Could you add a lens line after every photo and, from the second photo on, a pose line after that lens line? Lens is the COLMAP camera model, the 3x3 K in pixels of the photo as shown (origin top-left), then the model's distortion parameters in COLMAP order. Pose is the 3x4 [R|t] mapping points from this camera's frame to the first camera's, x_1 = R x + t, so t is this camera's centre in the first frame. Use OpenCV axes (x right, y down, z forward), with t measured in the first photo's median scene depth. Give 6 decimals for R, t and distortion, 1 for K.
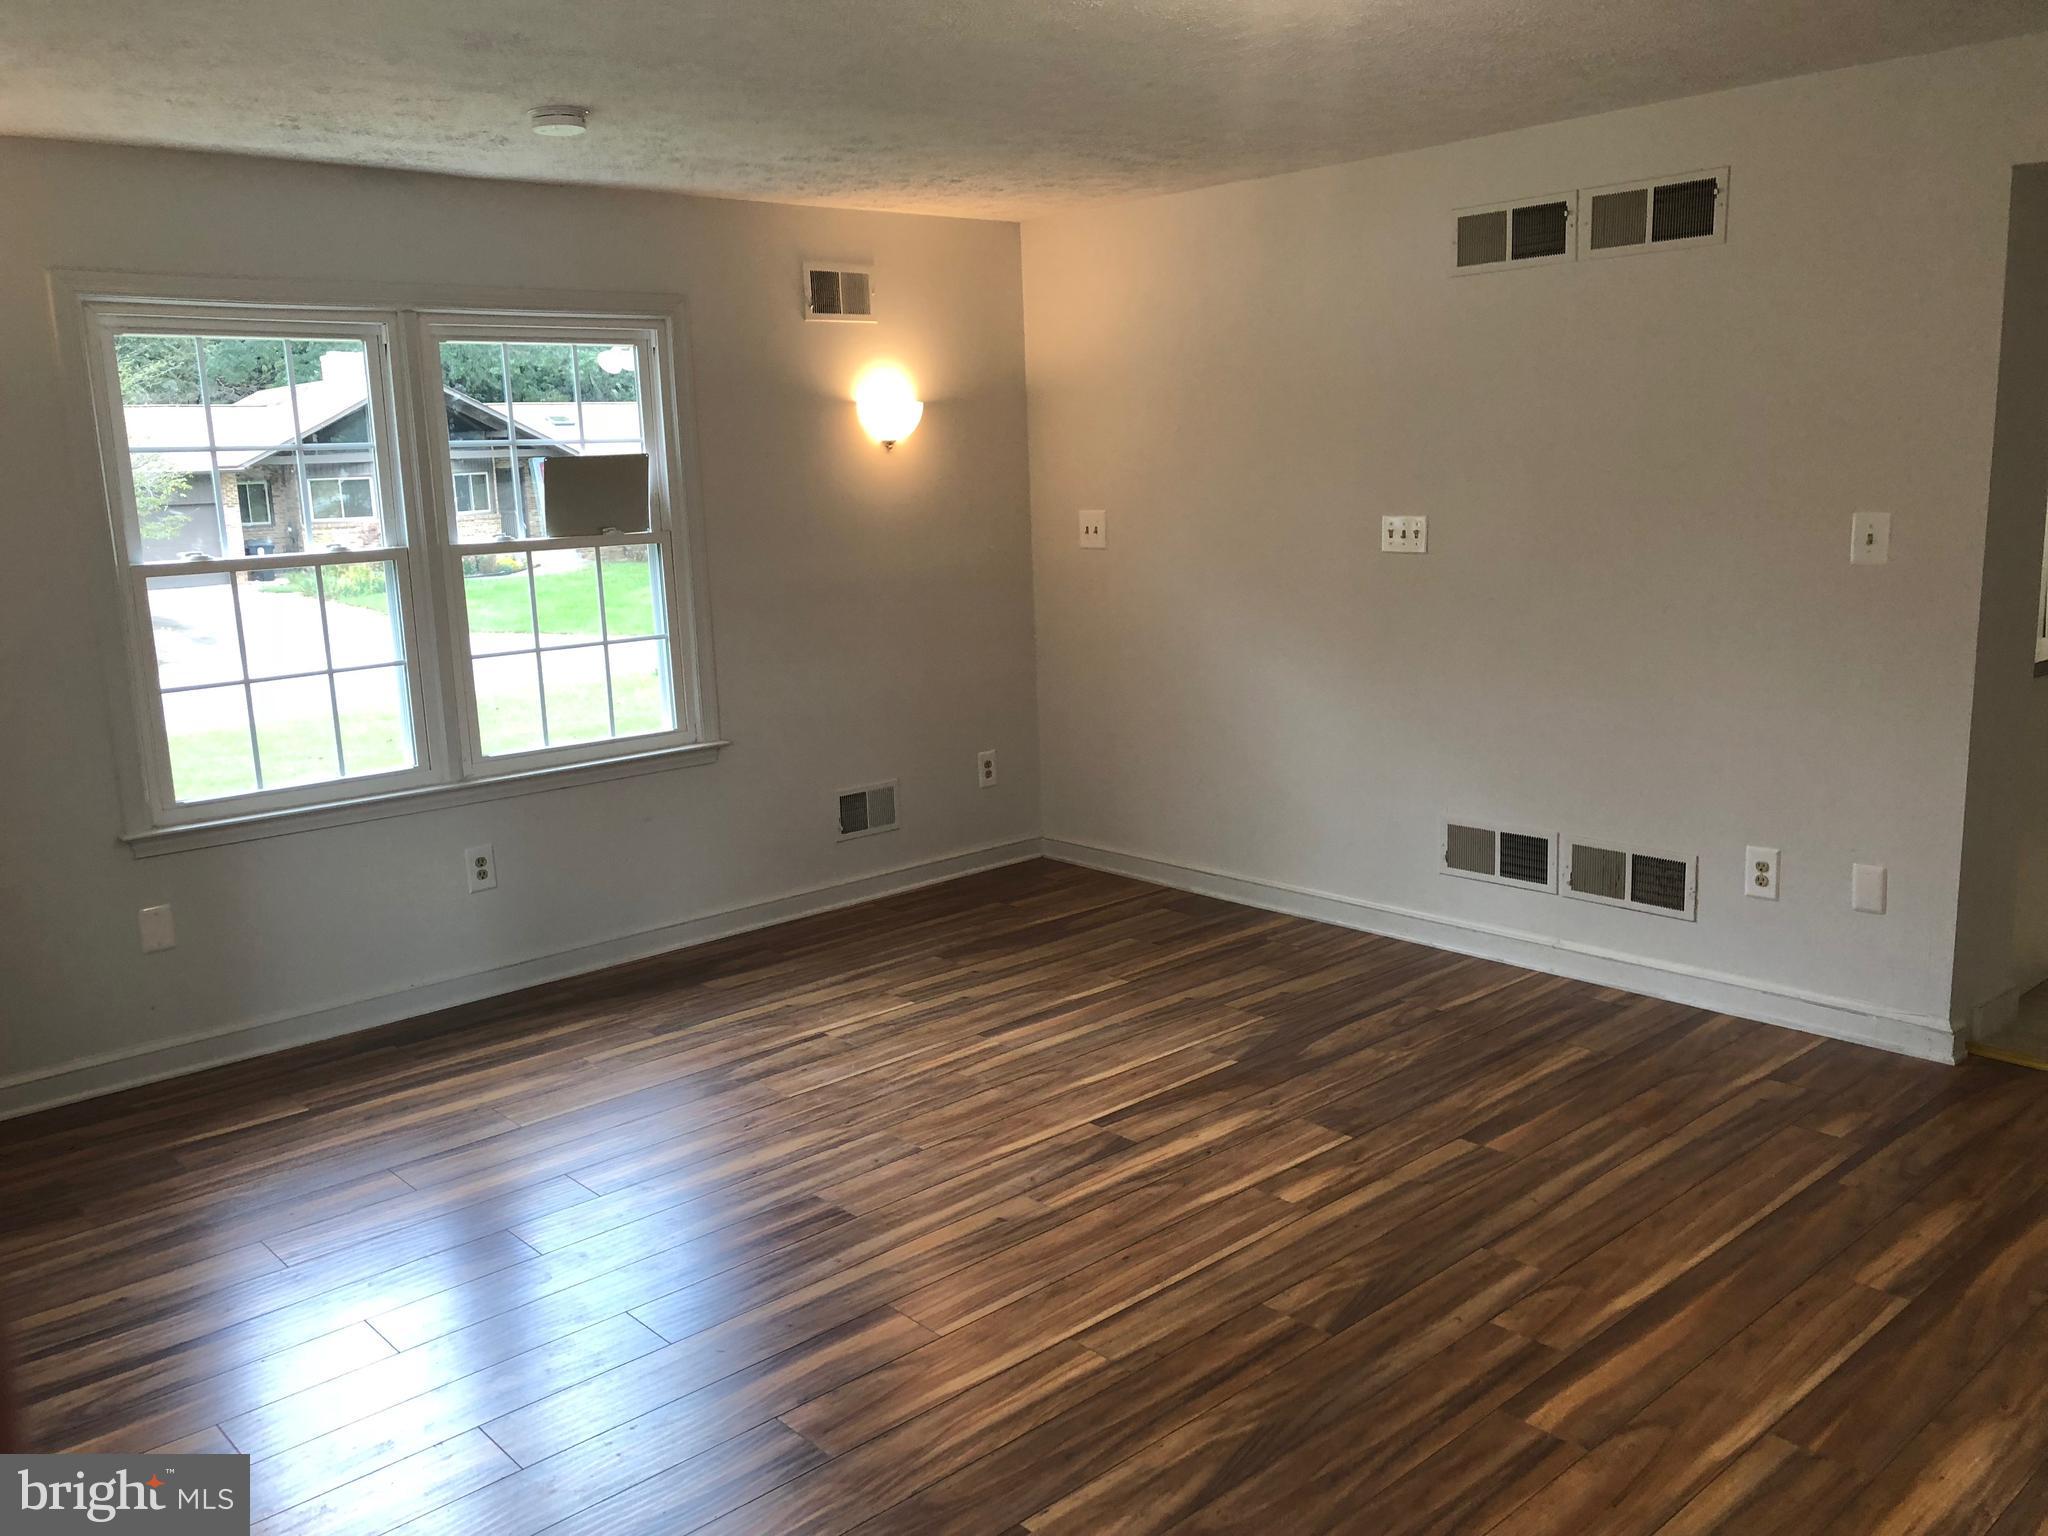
lens RADIAL K [[1680.9, 0, 1018.8], [0, 1680.9, 770.7], [0, 0, 1]] dist [0.046023, -0.058709]
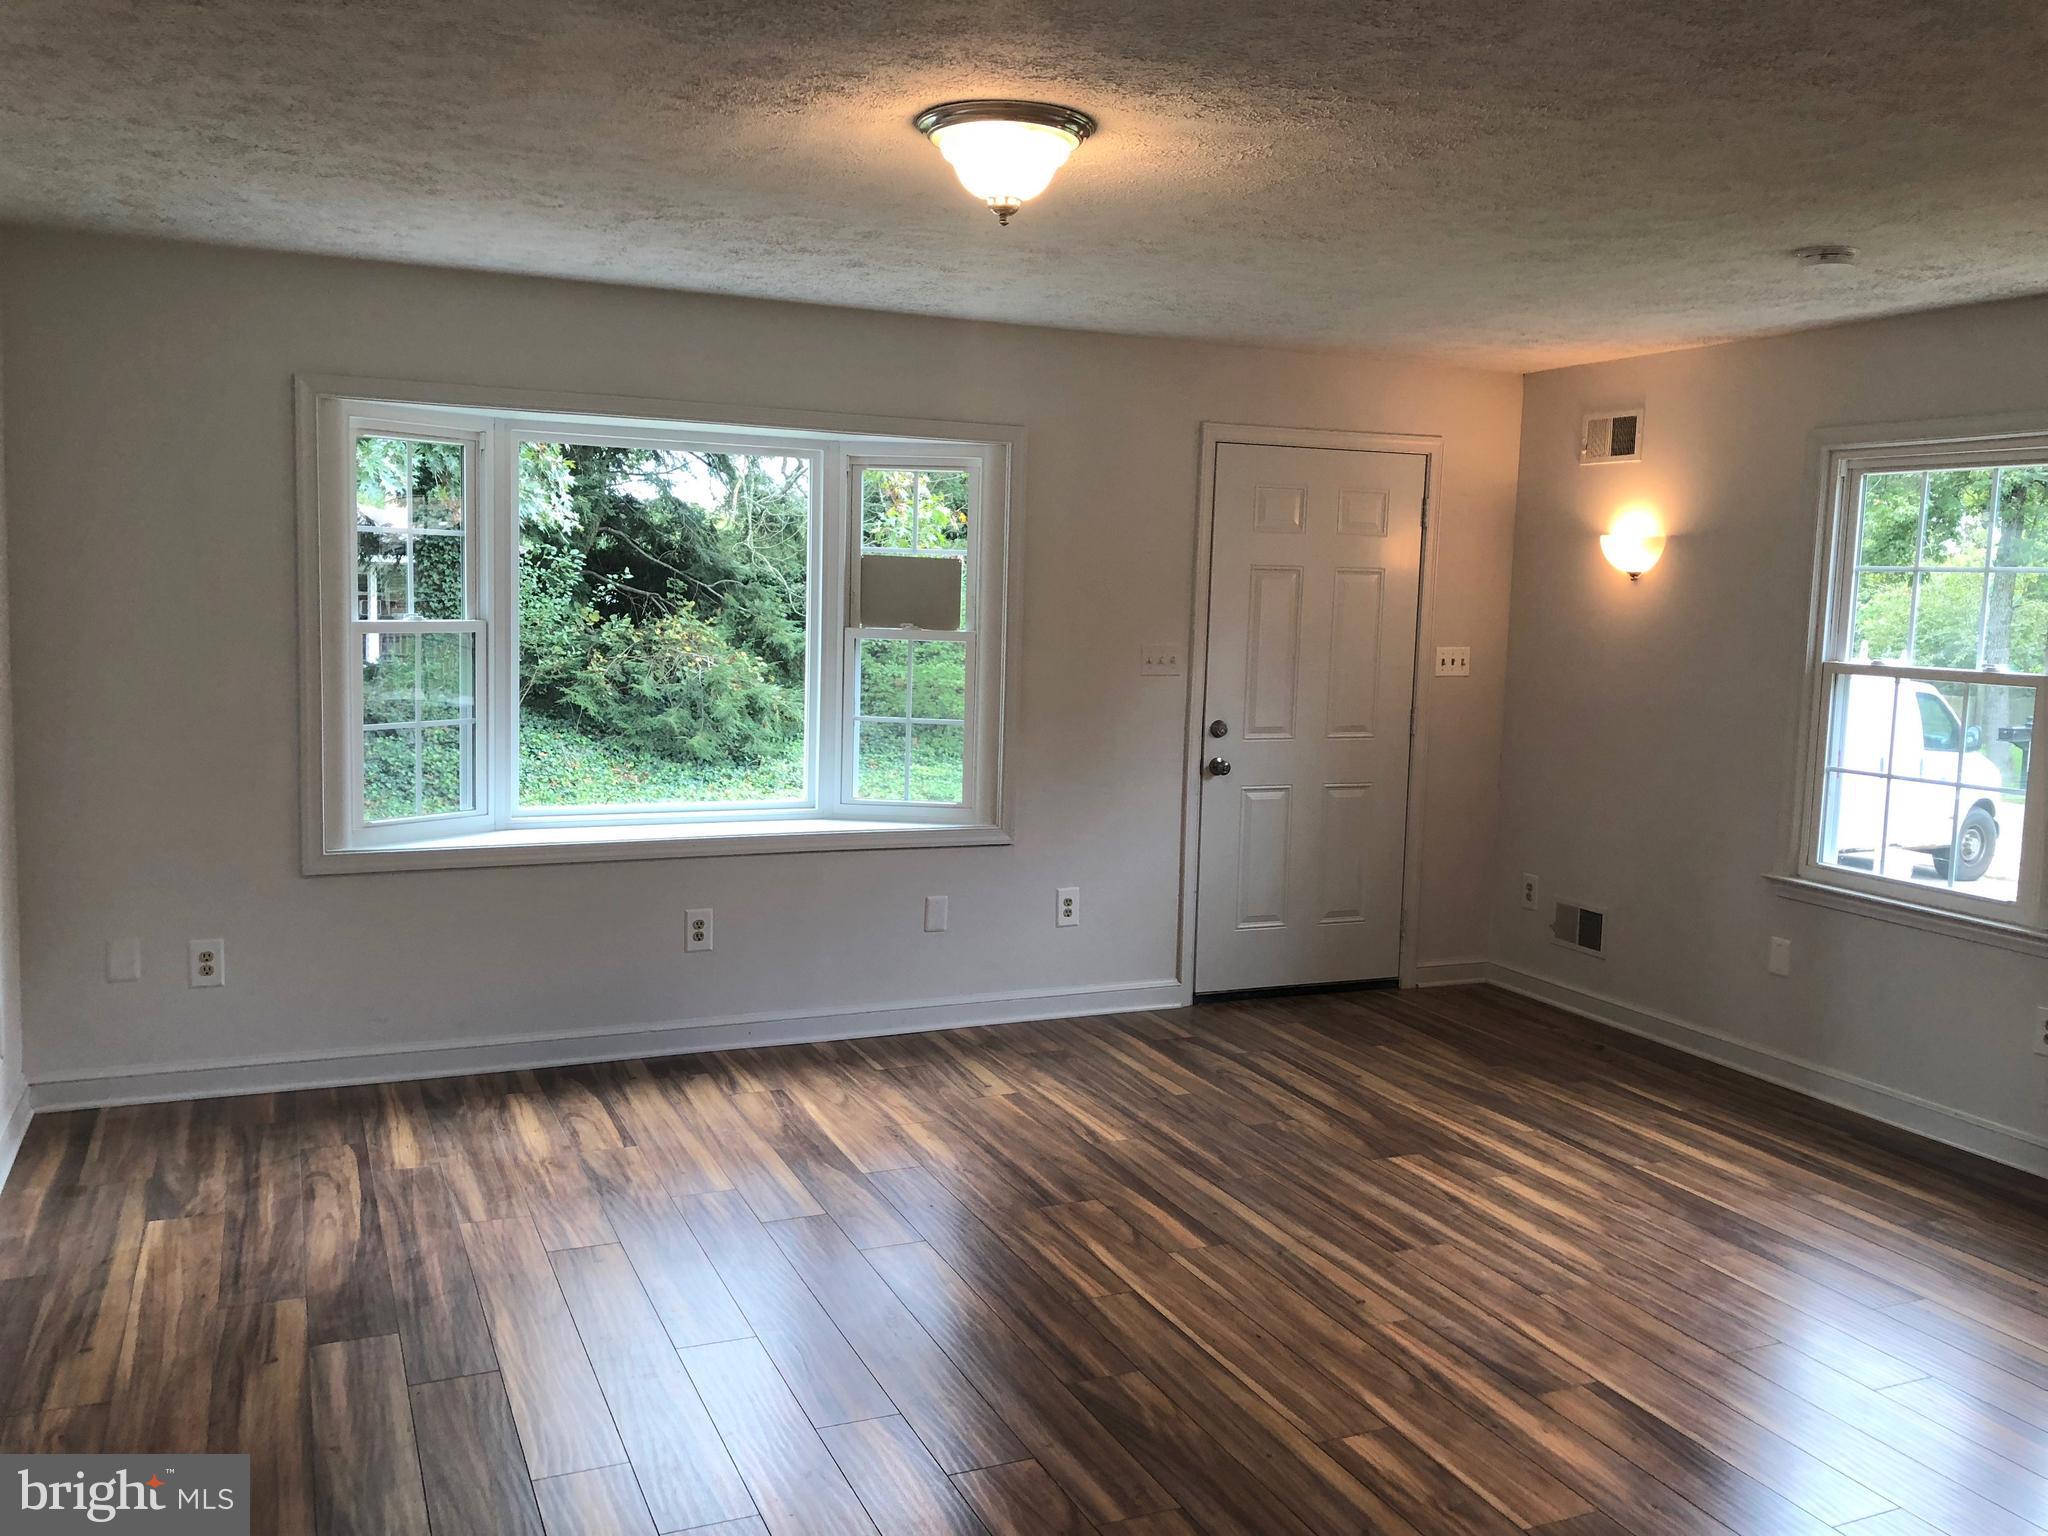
lens RADIAL K [[1680.9, 0, 1018.8], [0, 1680.9, 770.7], [0, 0, 1]] dist [0.046023, -0.058709]
pose [[-0.312306, 0.135257, -0.940303, 0.912942], [-0.192974, 0.960143, 0.202204, -0.203695], [0.930175, 0.244604, -0.273758, 0.919989]]
